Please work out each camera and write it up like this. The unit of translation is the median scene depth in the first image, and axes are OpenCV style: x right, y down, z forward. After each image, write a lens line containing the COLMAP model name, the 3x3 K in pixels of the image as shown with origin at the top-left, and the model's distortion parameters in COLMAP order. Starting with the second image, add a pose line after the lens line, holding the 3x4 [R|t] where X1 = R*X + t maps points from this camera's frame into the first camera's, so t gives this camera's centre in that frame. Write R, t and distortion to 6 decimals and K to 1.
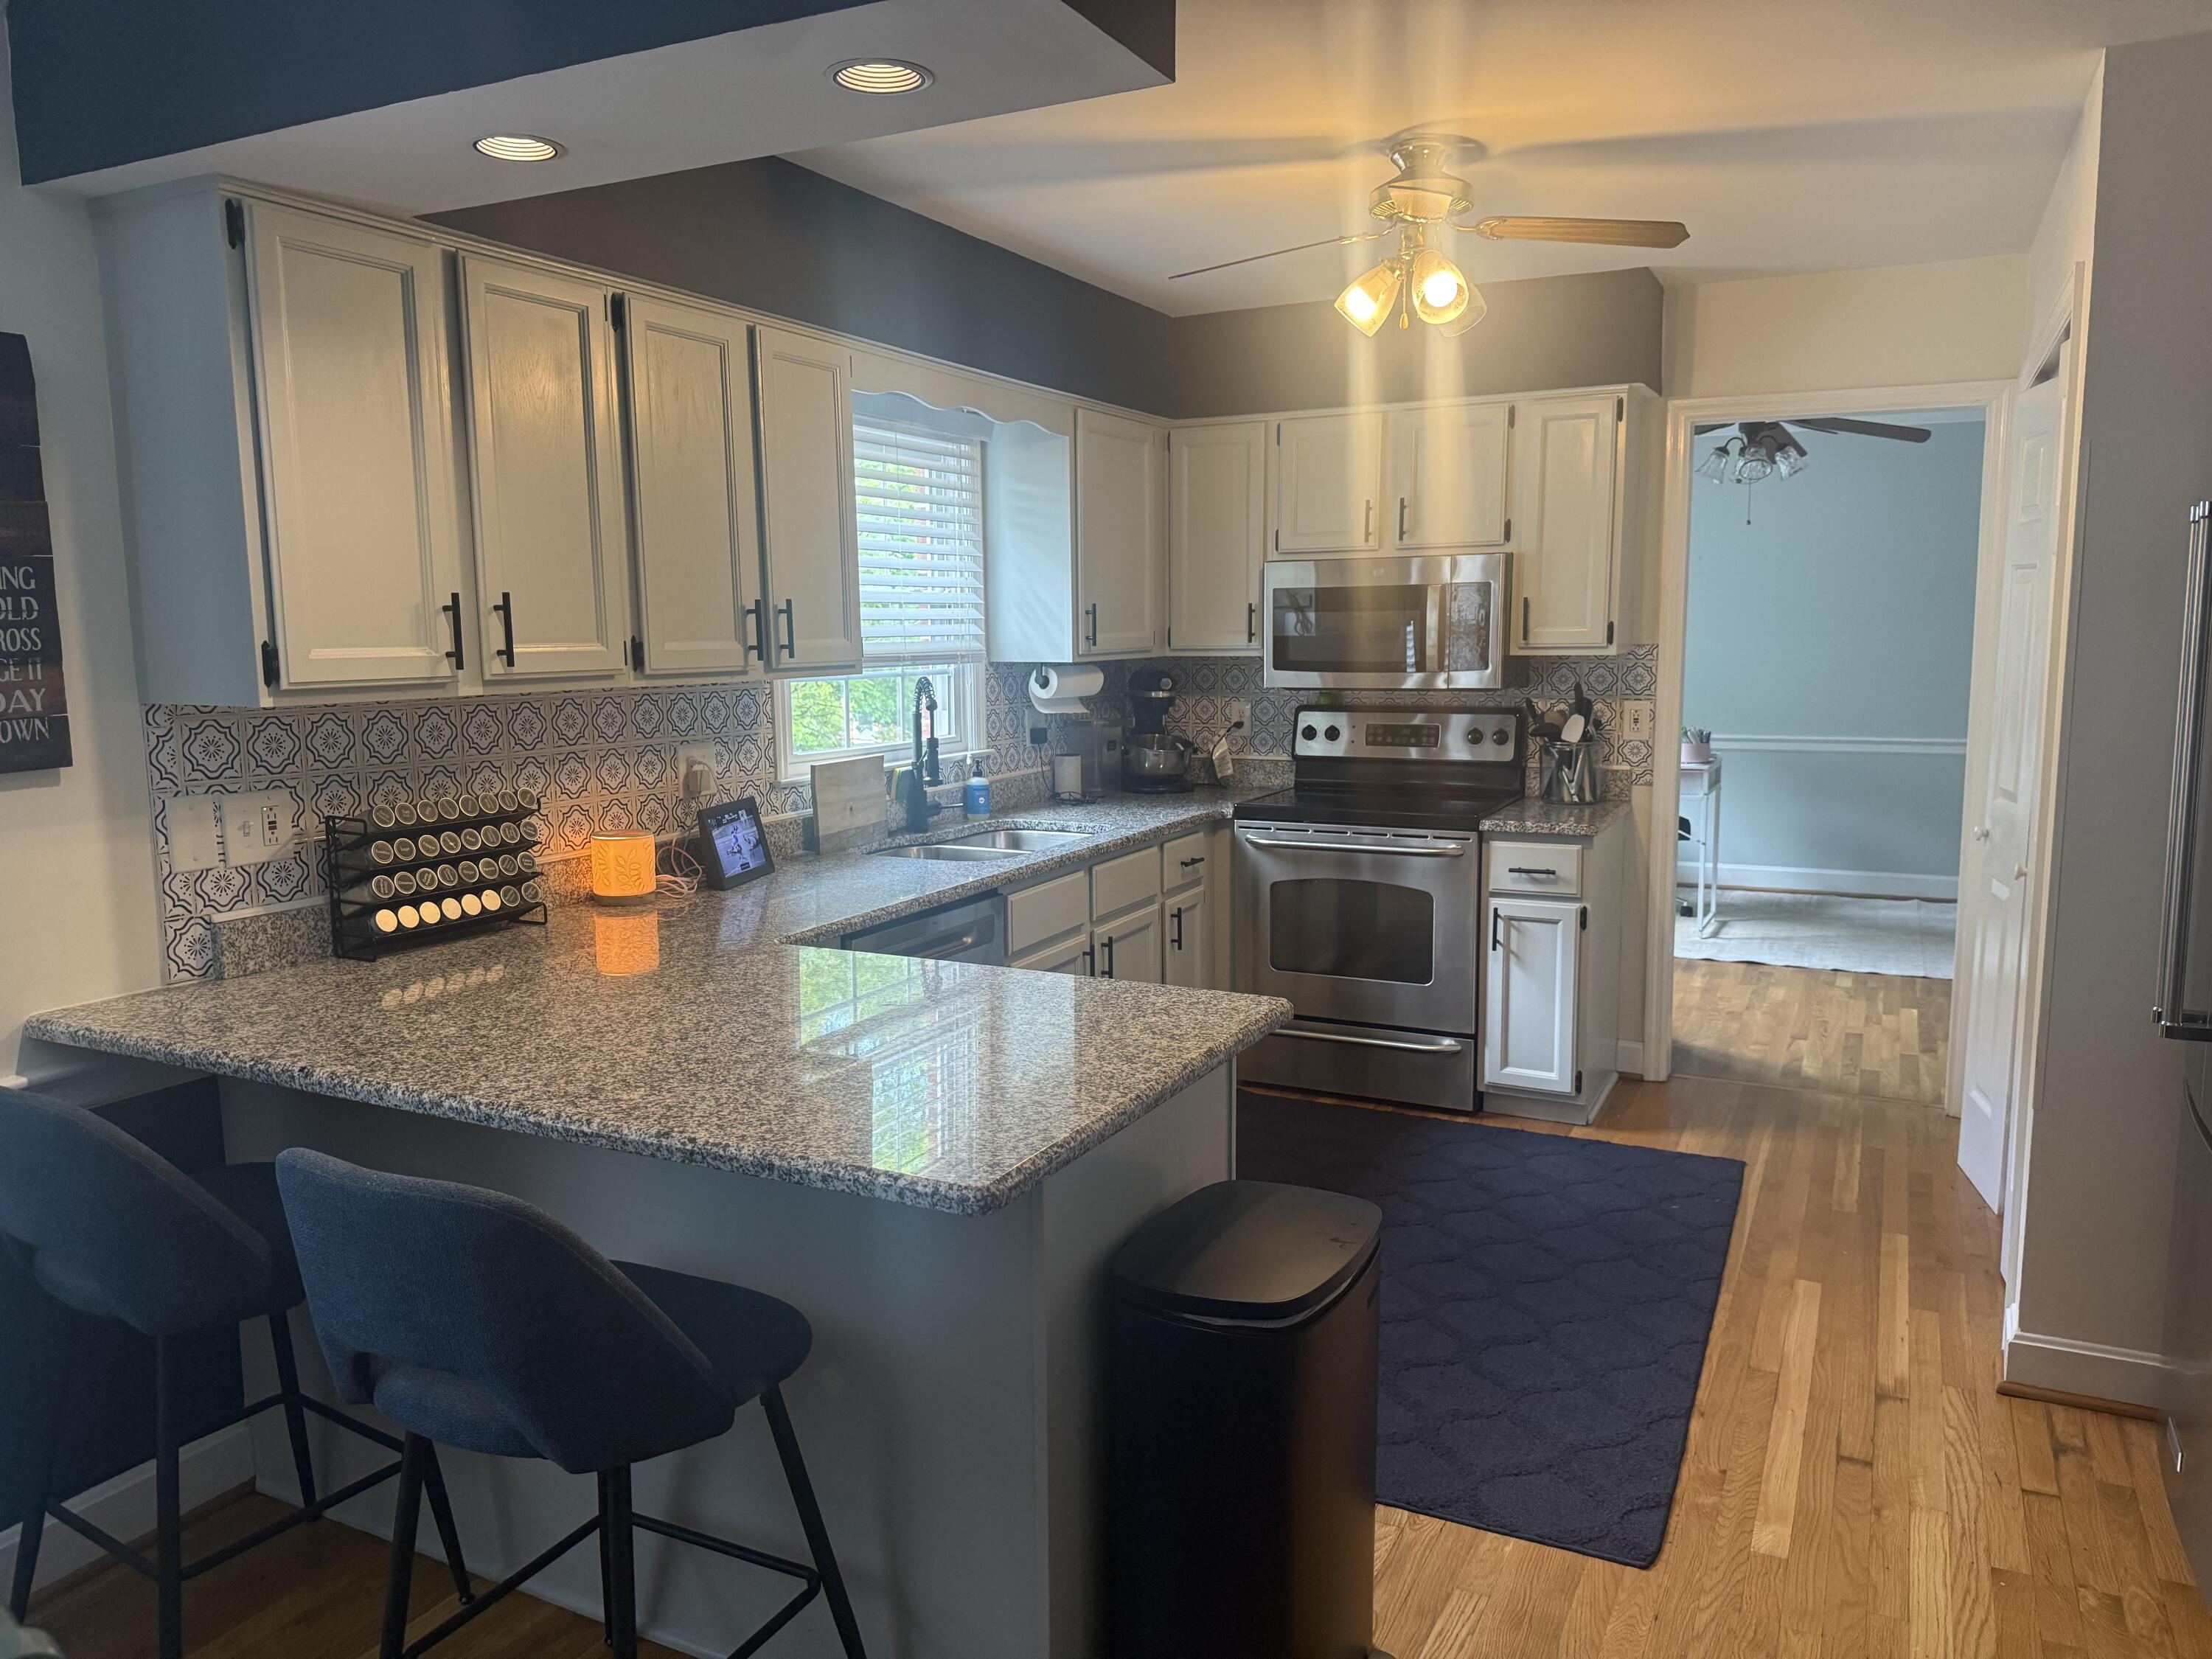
lens RADIAL K [[1590.3, 0, 1056.8], [0, 1590.3, 836.7], [0, 0, 1]] dist [0.074723, -0.102437]
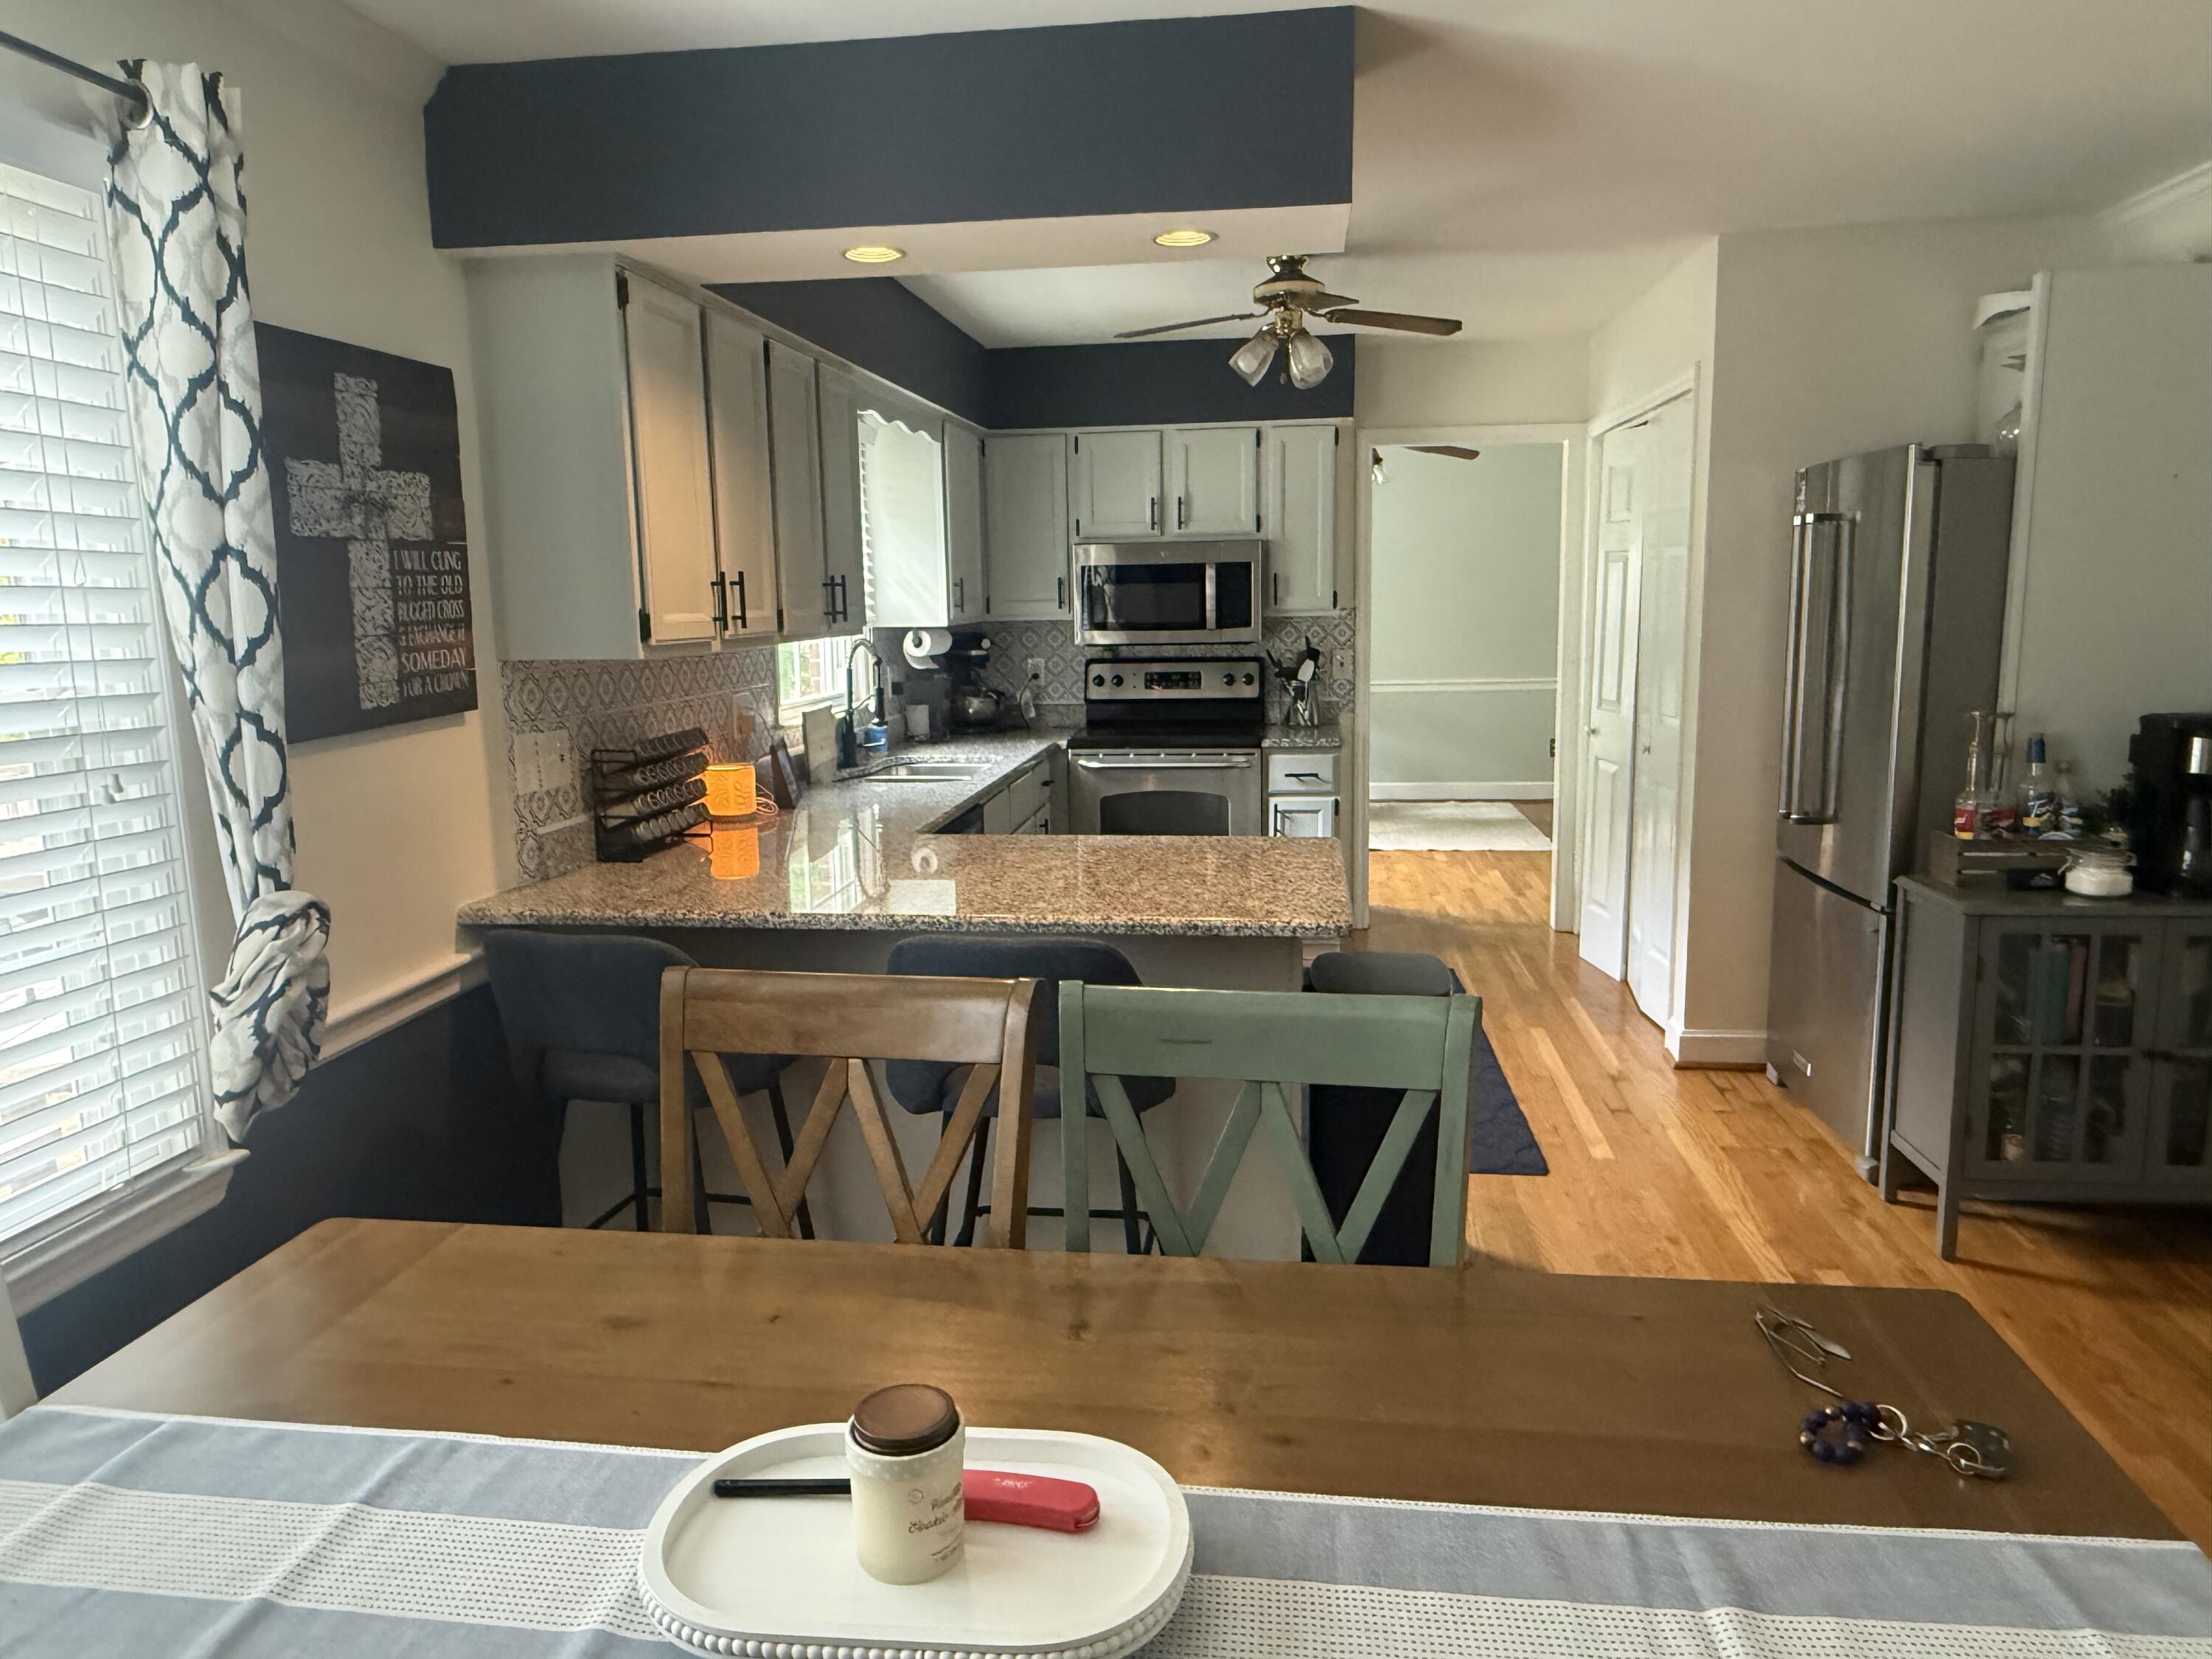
lens RADIAL K [[1491.4, 0, 1106.0], [0, 1491.4, 829.5], [0, 0, 1]] dist [0.000317, -0.001607]
pose [[0.943741, -0.060054, 0.325187, -0.272635], [0.053549, 0.998146, 0.028927, 0.022107], [-0.326322, -0.009886, 0.945207, -0.140554]]
